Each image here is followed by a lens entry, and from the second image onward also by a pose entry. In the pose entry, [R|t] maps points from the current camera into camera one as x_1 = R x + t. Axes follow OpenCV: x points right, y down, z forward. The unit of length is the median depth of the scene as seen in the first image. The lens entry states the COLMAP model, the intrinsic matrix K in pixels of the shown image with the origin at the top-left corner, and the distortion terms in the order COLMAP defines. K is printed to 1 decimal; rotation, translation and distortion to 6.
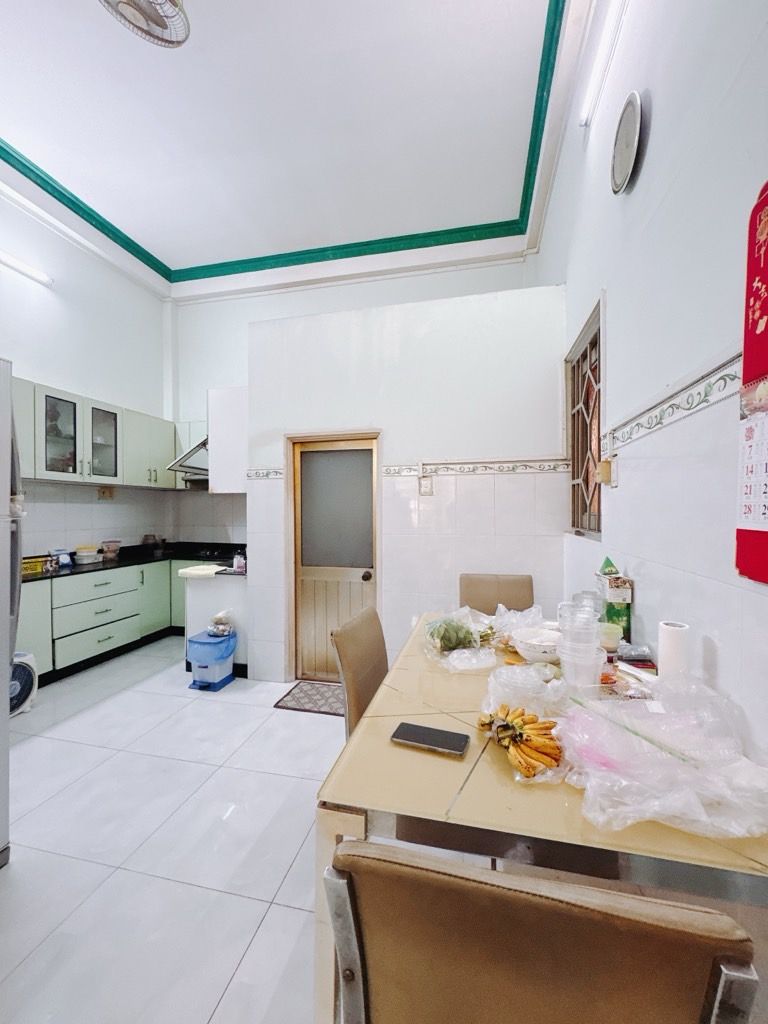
lens RADIAL K [[407.8, 0, 384.0], [0, 407.8, 512.0], [0, 0, 1]] dist [-0.001944, -0.000205]
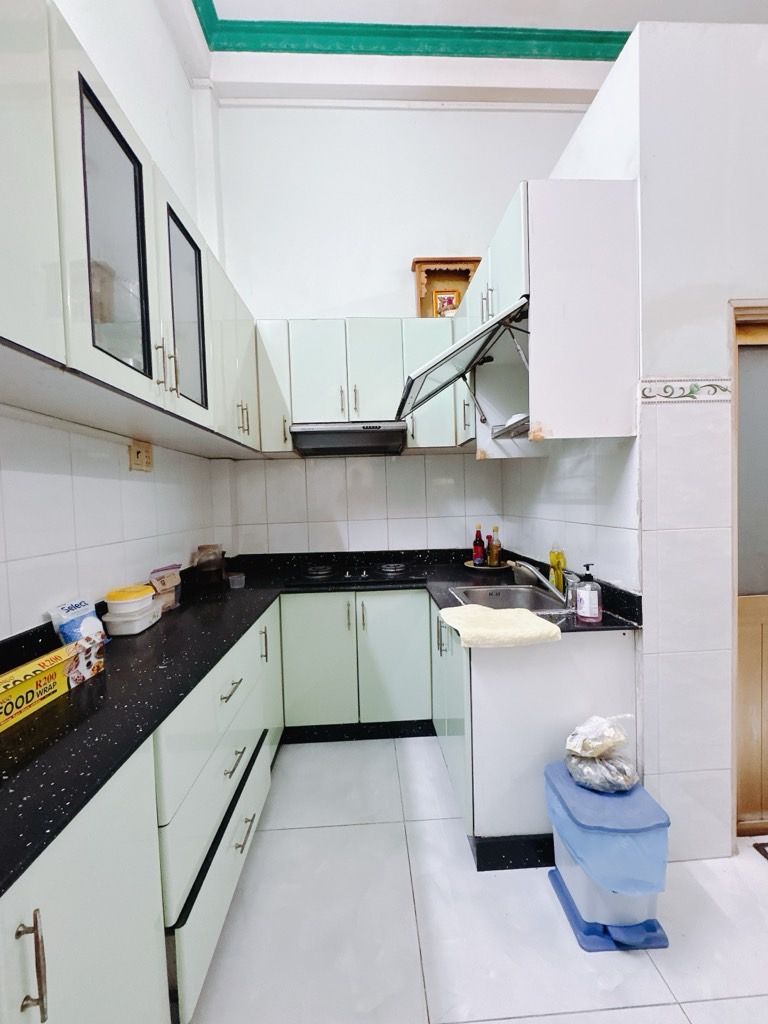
lens RADIAL K [[407.8, 0, 384.0], [0, 407.8, 512.0], [0, 0, 1]] dist [-0.001944, -0.000205]
pose [[0.963506, -0.038164, 0.264954, -0.704341], [0.031665, 0.999085, 0.028758, 0.011154], [-0.265809, -0.019319, 0.963832, 0.660301]]
